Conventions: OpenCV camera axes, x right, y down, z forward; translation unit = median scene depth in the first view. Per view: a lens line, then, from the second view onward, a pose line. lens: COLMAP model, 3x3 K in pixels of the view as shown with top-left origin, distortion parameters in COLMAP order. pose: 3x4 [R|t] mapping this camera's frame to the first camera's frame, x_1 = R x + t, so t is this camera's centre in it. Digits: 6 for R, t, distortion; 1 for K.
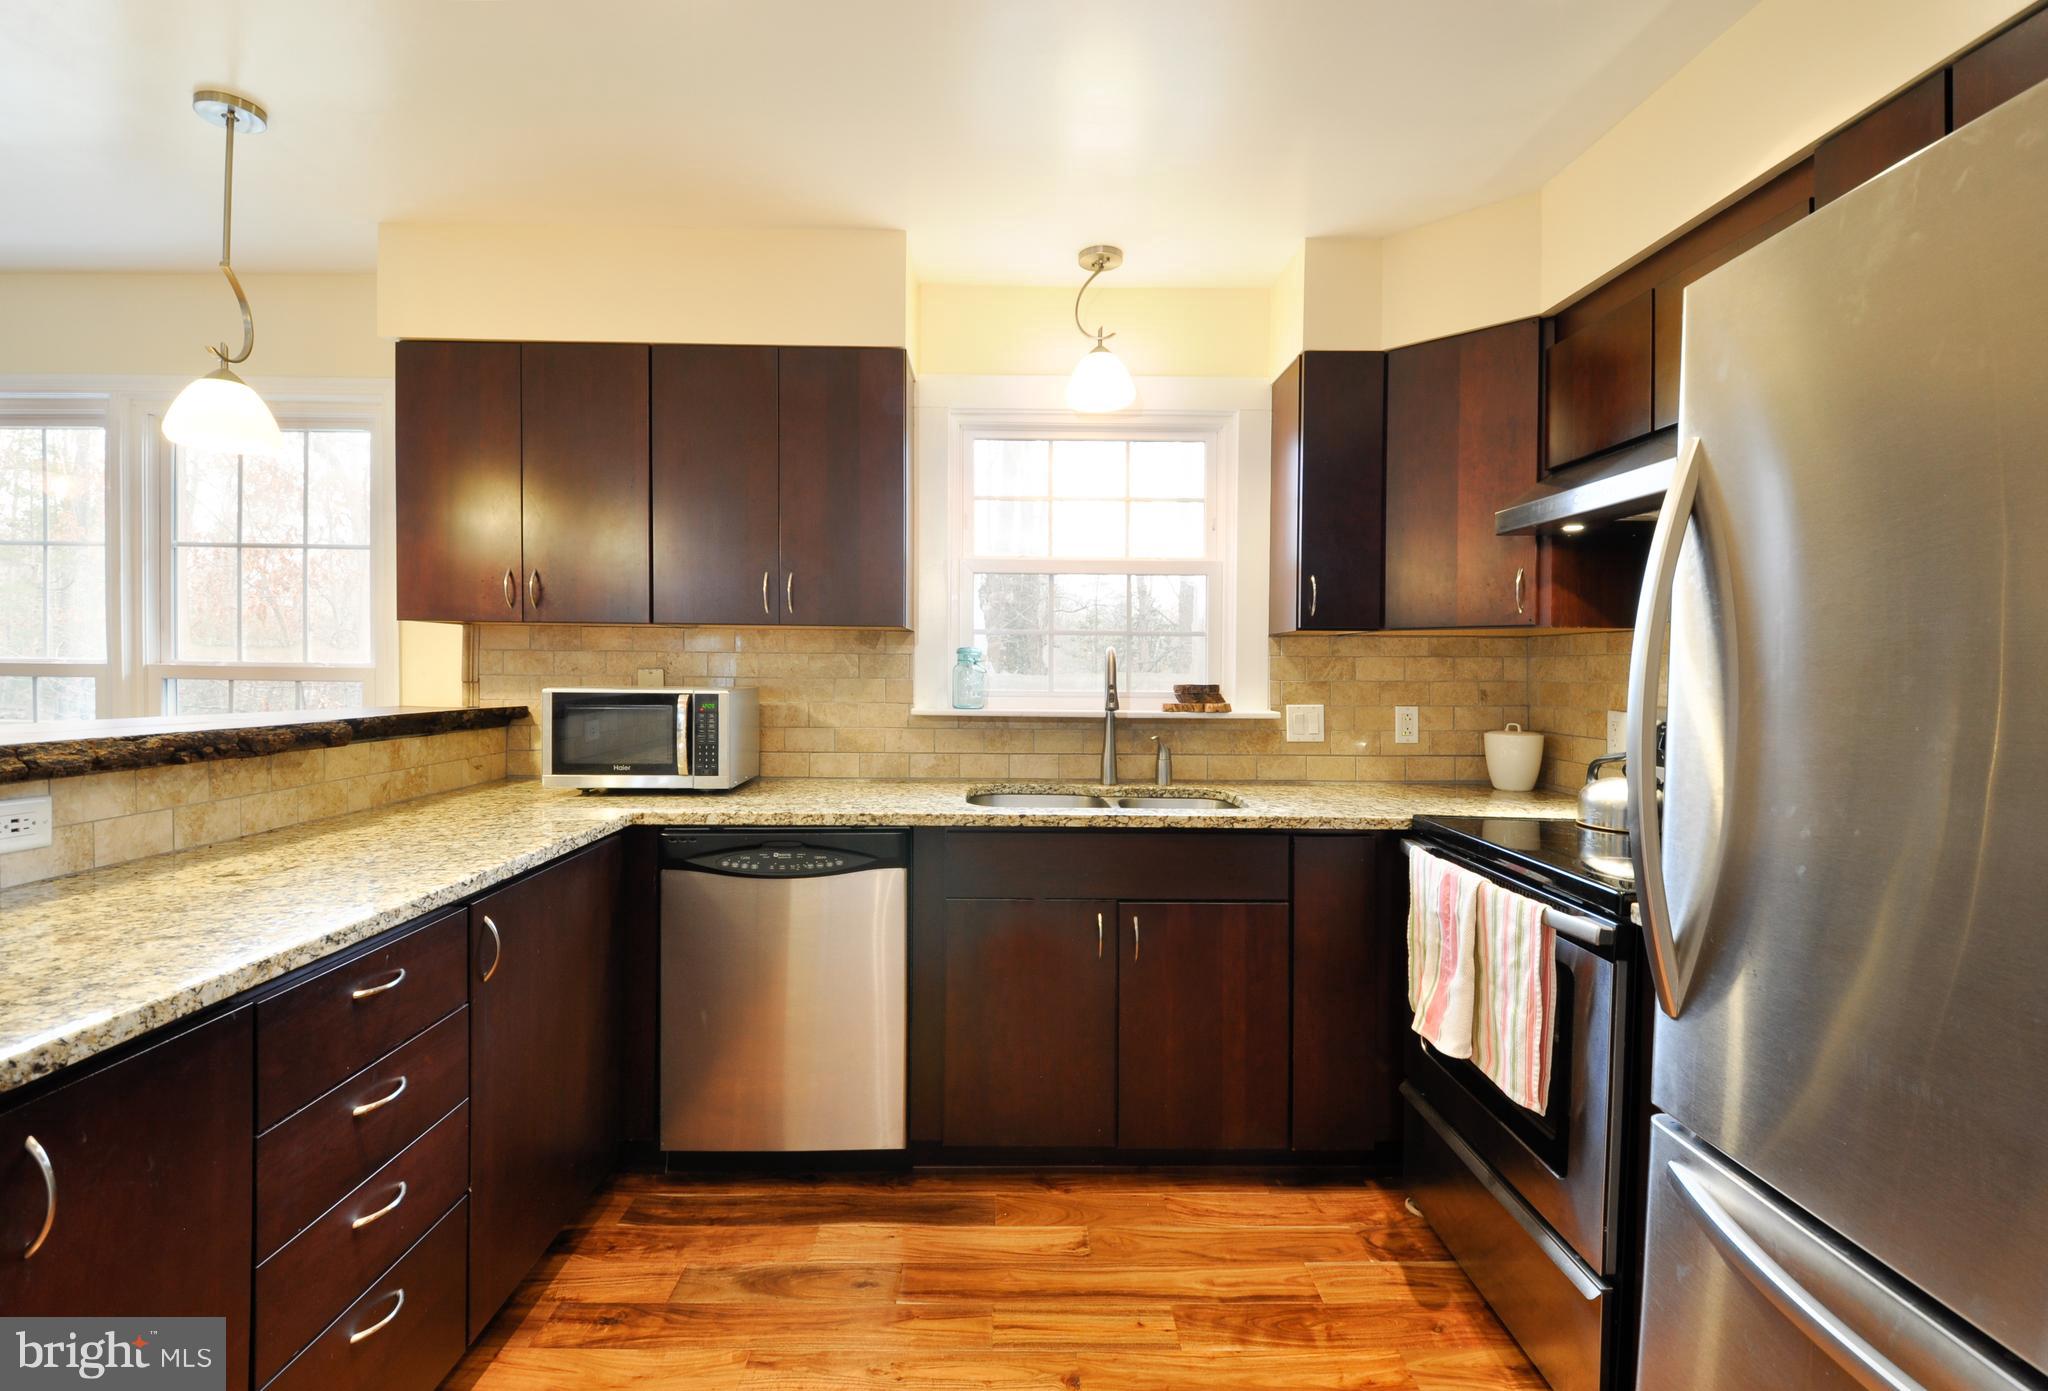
lens RADIAL K [[892.1, 0, 1007.9], [0, 892.1, 683.6], [0, 0, 1]] dist [0.003399, -0.000685]
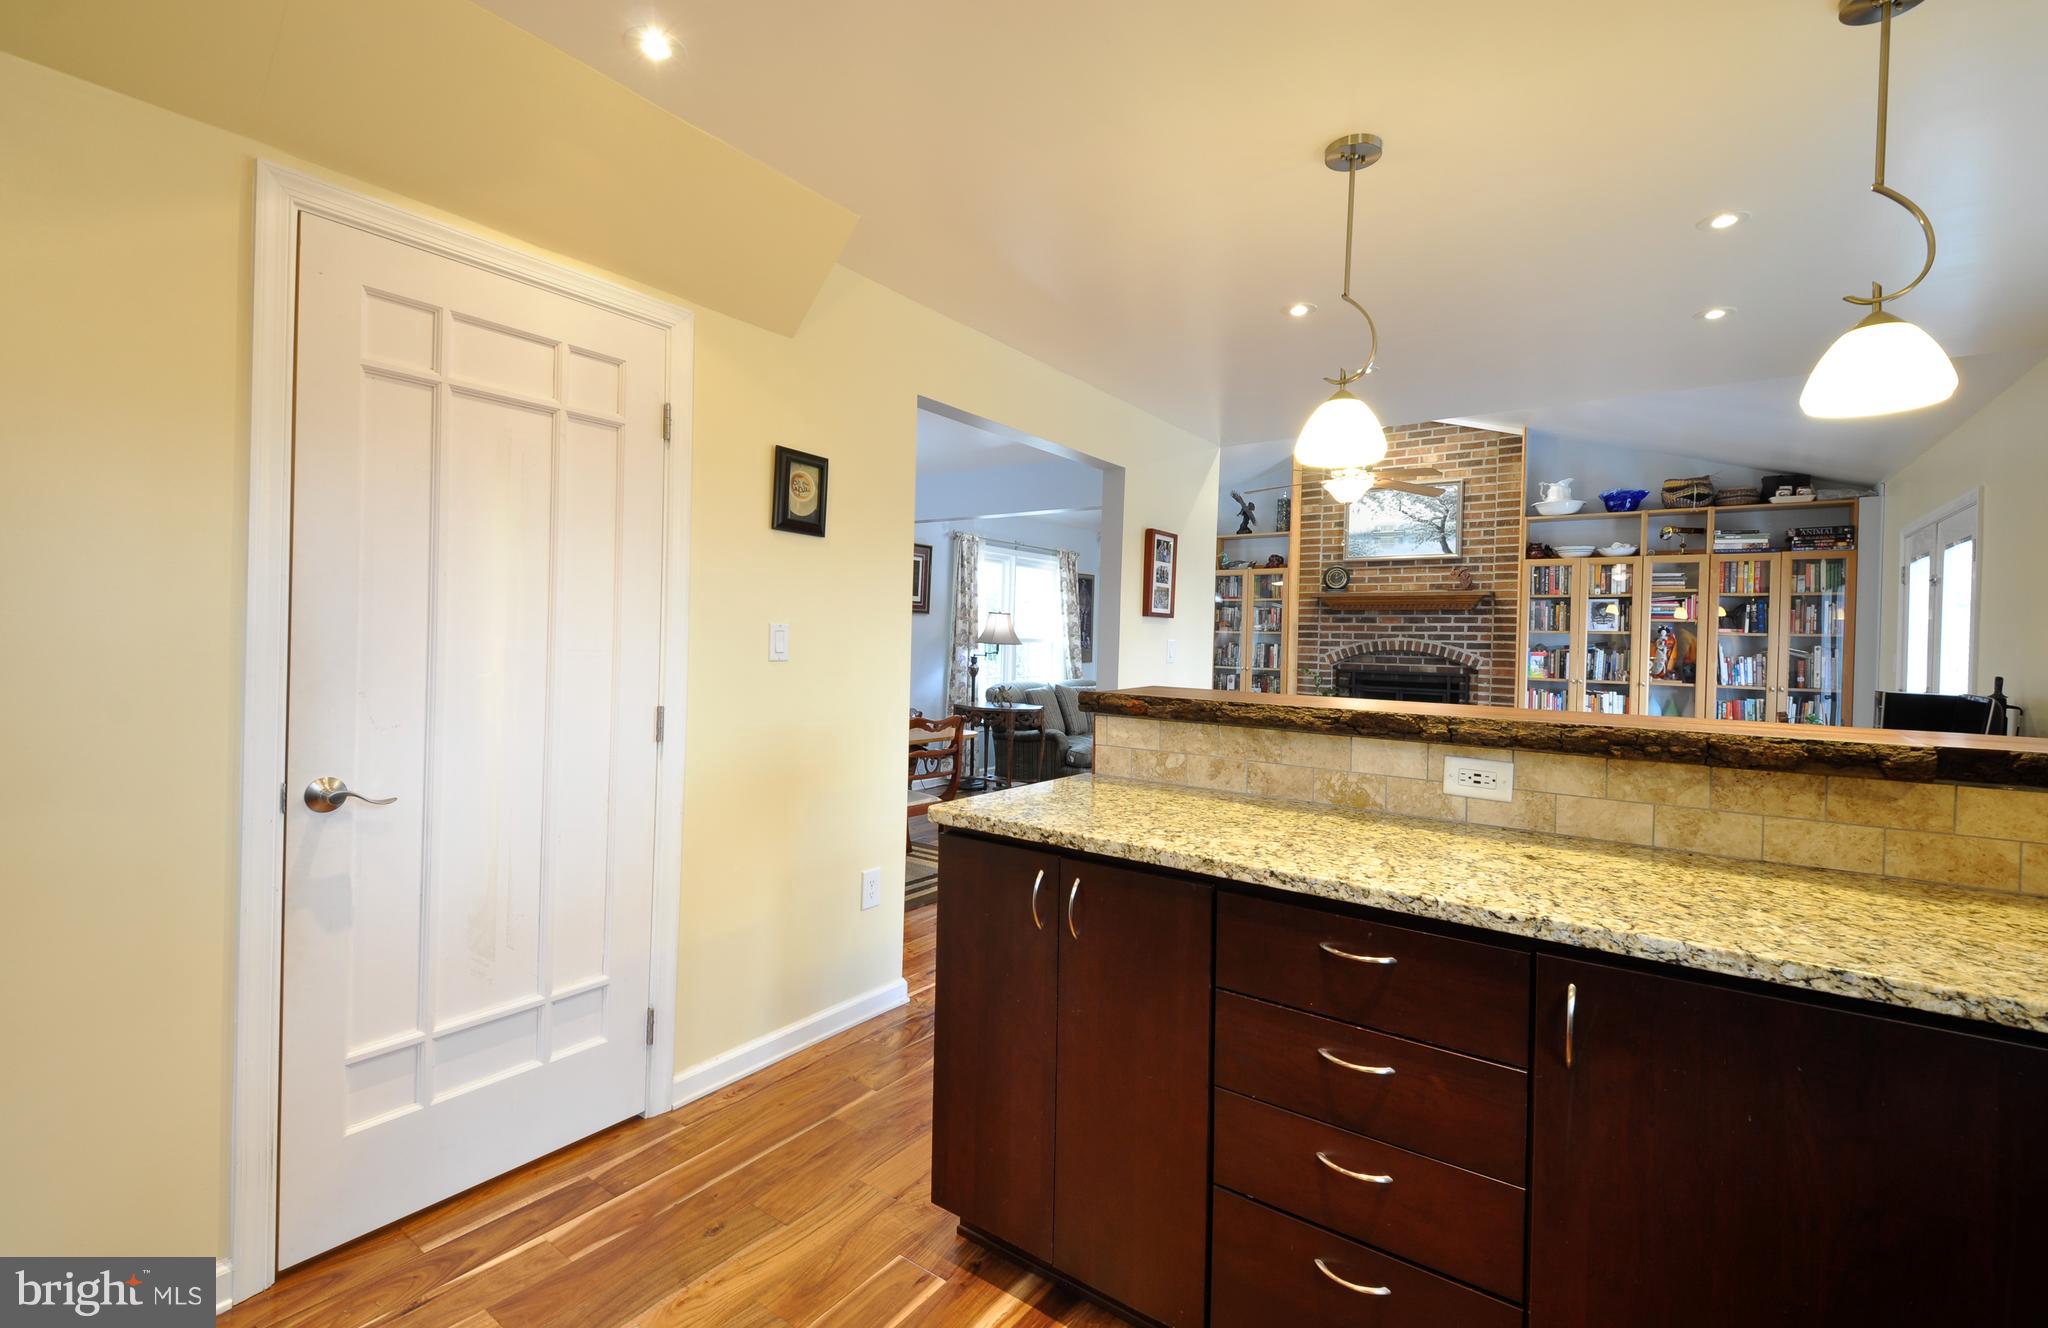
lens RADIAL K [[902.0, 0, 1020.0], [0, 902.0, 646.2], [0, 0, 1]] dist [0.001570, -0.003353]
pose [[-0.611742, -0.020092, -0.790802, 0.273603], [-0.038981, 0.999229, 0.004767, -0.014289], [0.790096, 0.033743, -0.612053, 0.893708]]
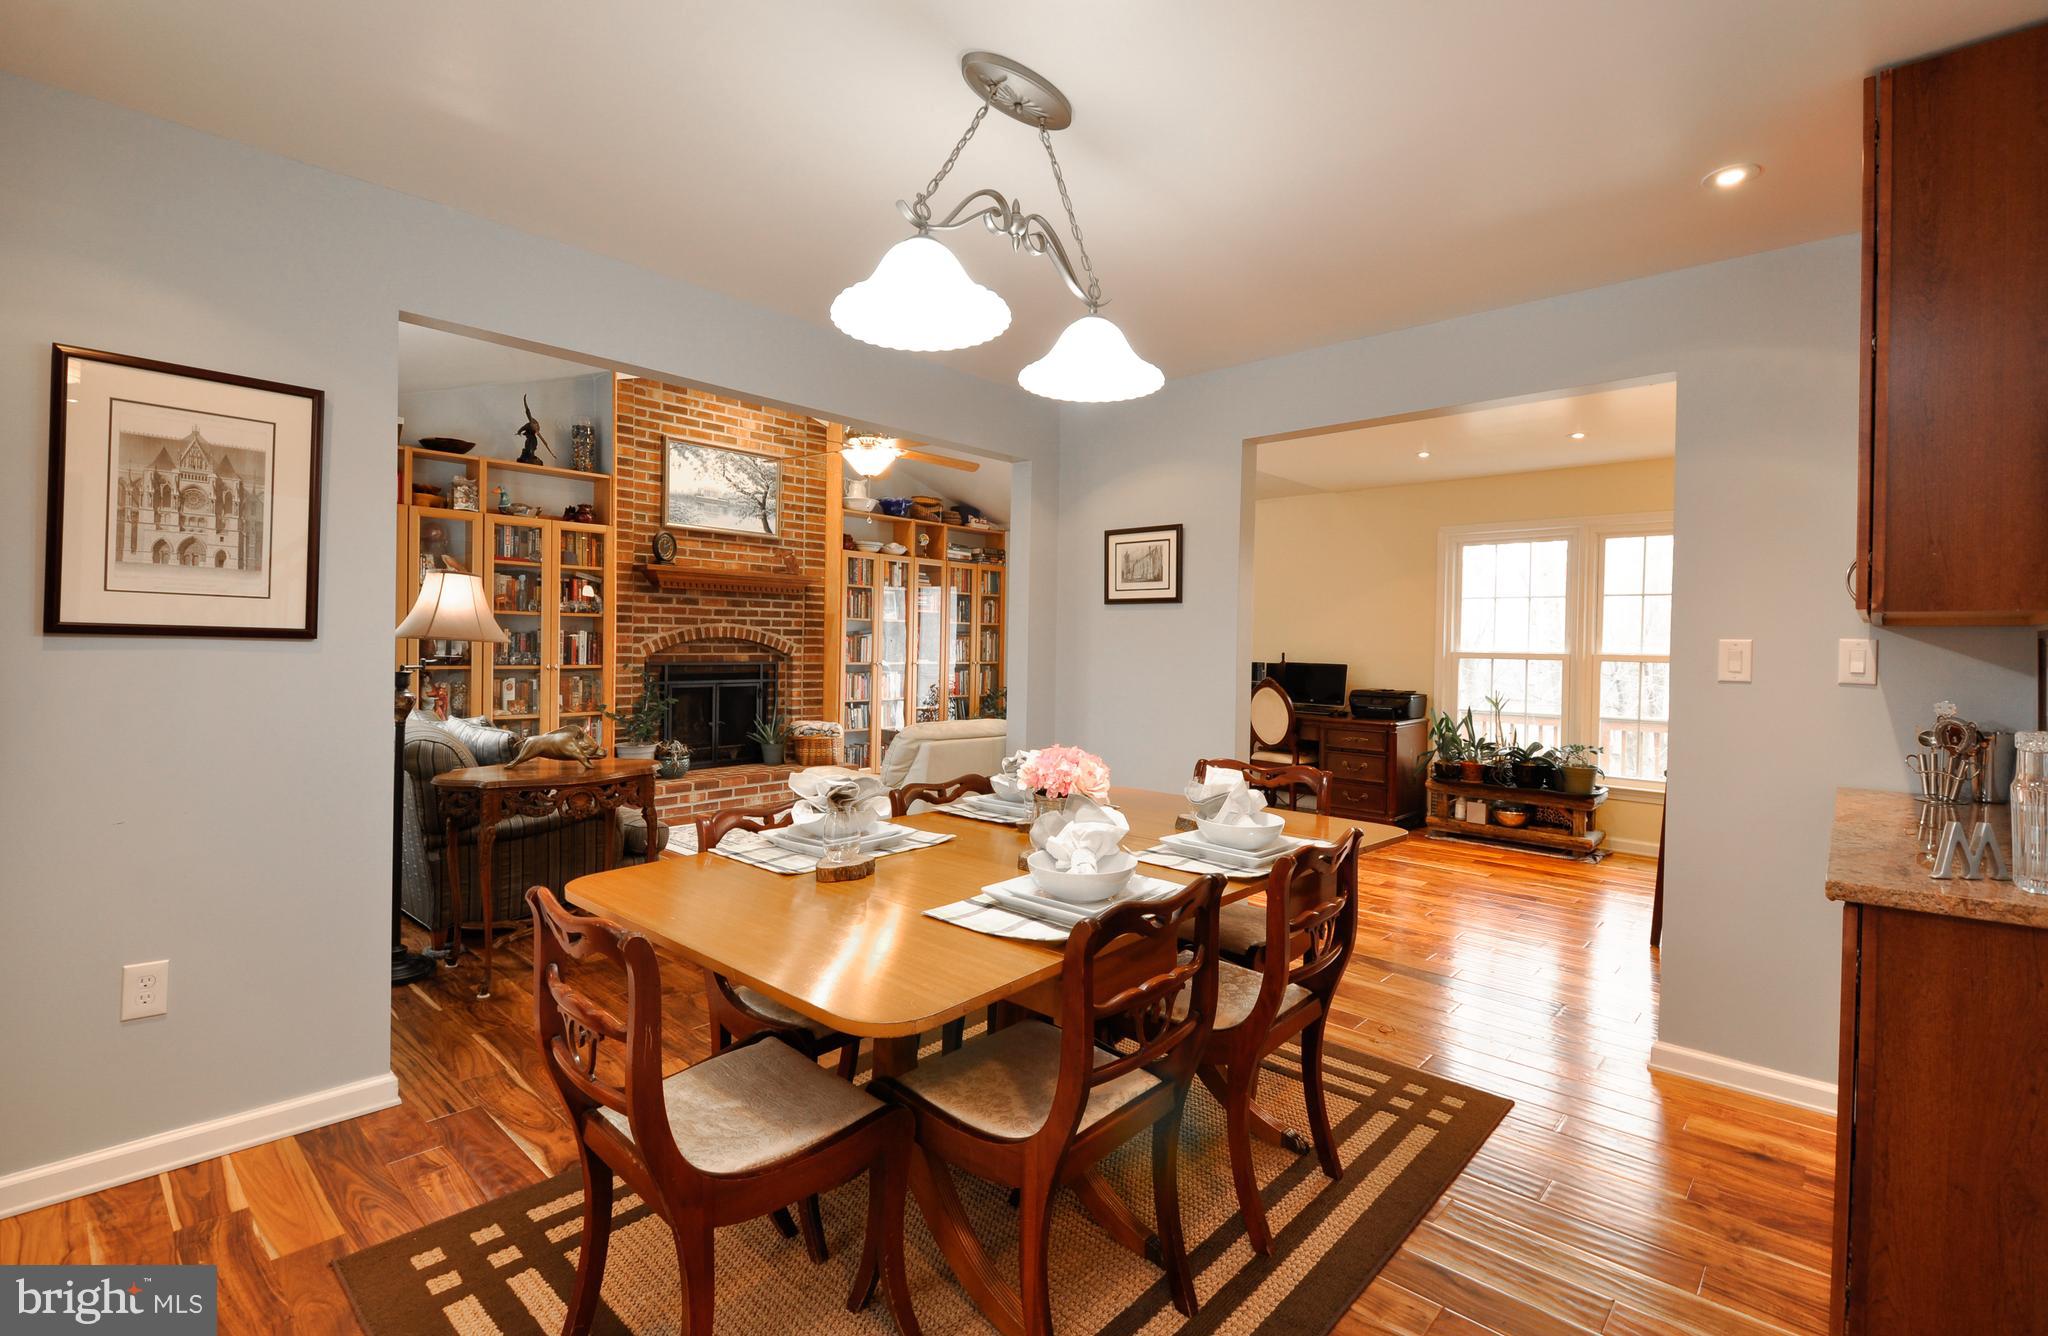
lens RADIAL K [[902.0, 0, 1019.0], [0, 902.0, 660.2], [0, 0, 1]] dist [0.001570, -0.003353]
pose [[0.723189, 0.015199, -0.690482, -0.576734], [-0.016656, 0.999851, 0.004563, 0.007265], [0.690449, 0.008200, 0.723335, -1.635028]]
